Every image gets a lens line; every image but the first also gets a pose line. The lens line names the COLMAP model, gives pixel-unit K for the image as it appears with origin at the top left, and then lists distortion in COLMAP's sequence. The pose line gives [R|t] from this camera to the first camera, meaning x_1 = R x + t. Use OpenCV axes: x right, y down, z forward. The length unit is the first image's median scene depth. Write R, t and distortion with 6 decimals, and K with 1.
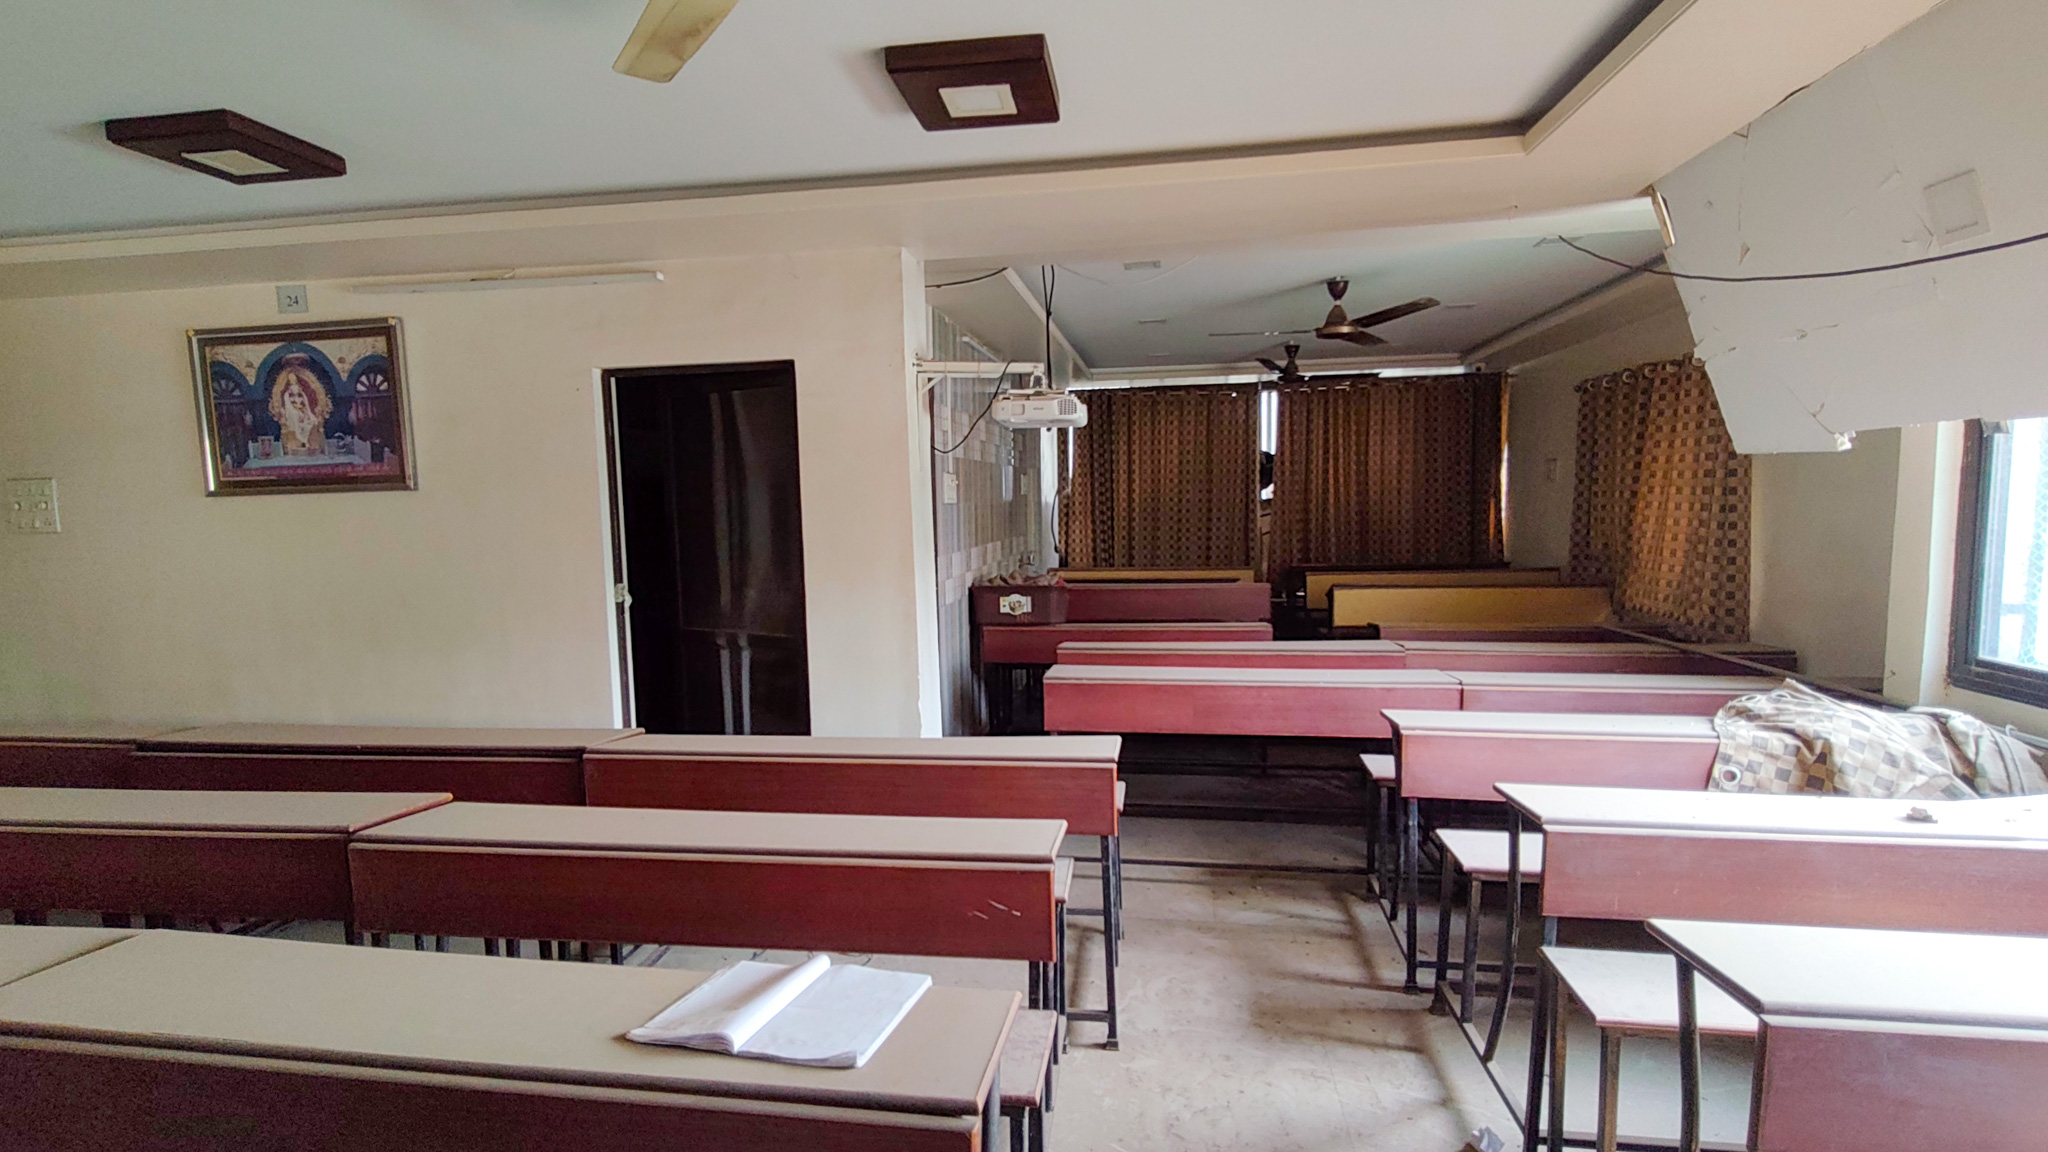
lens RADIAL K [[955.6, 0, 1025.3], [0, 955.6, 580.3], [0, 0, 1]] dist [0.008489, -0.001534]
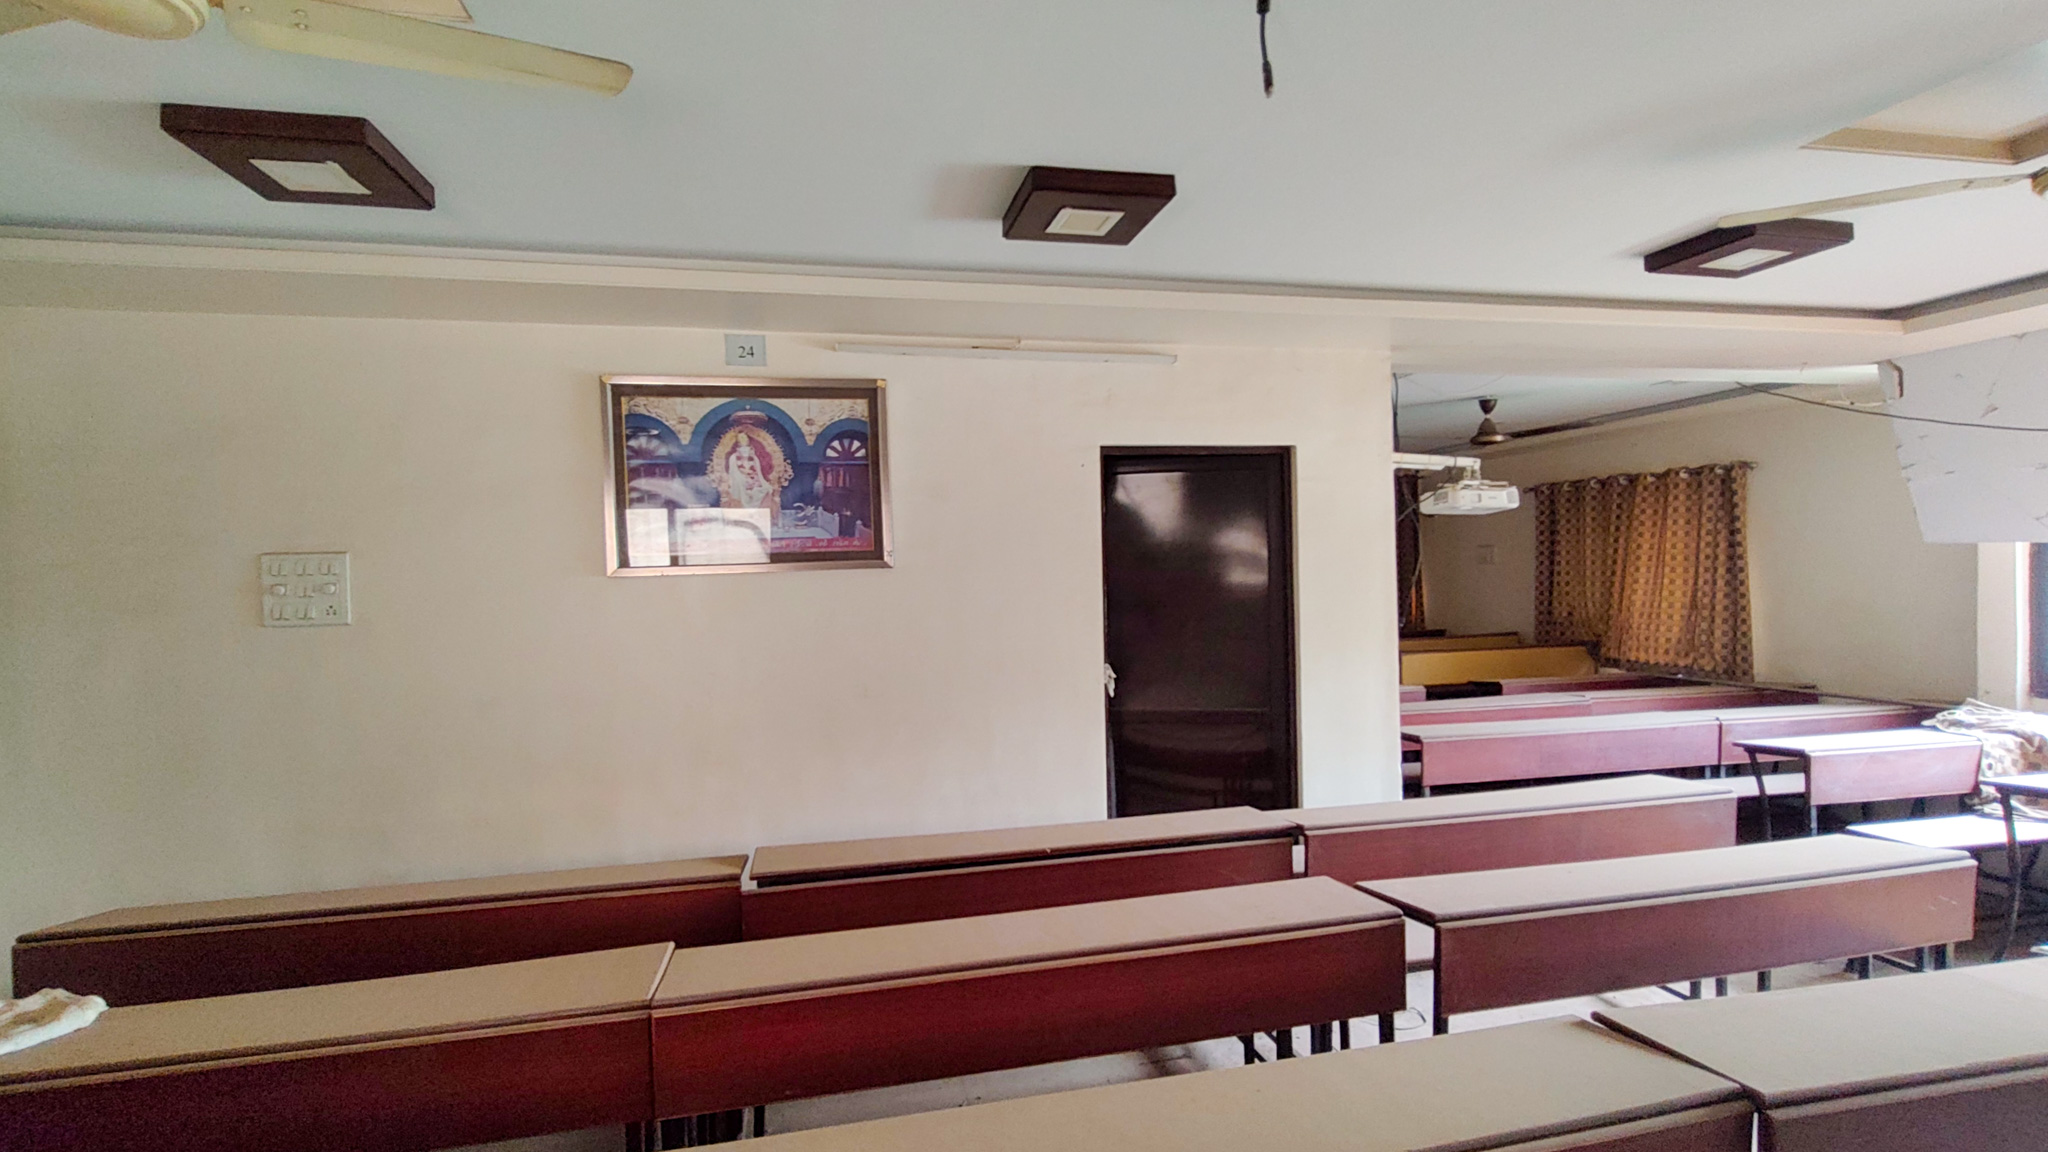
lens RADIAL K [[955.6, 0, 1022.1], [0, 955.6, 577.6], [0, 0, 1]] dist [0.008489, -0.001534]
pose [[0.932751, -0.002572, 0.360513, -0.846477], [0.034744, 0.995961, -0.082787, -0.006168], [-0.358844, 0.089746, 0.929073, 0.121277]]
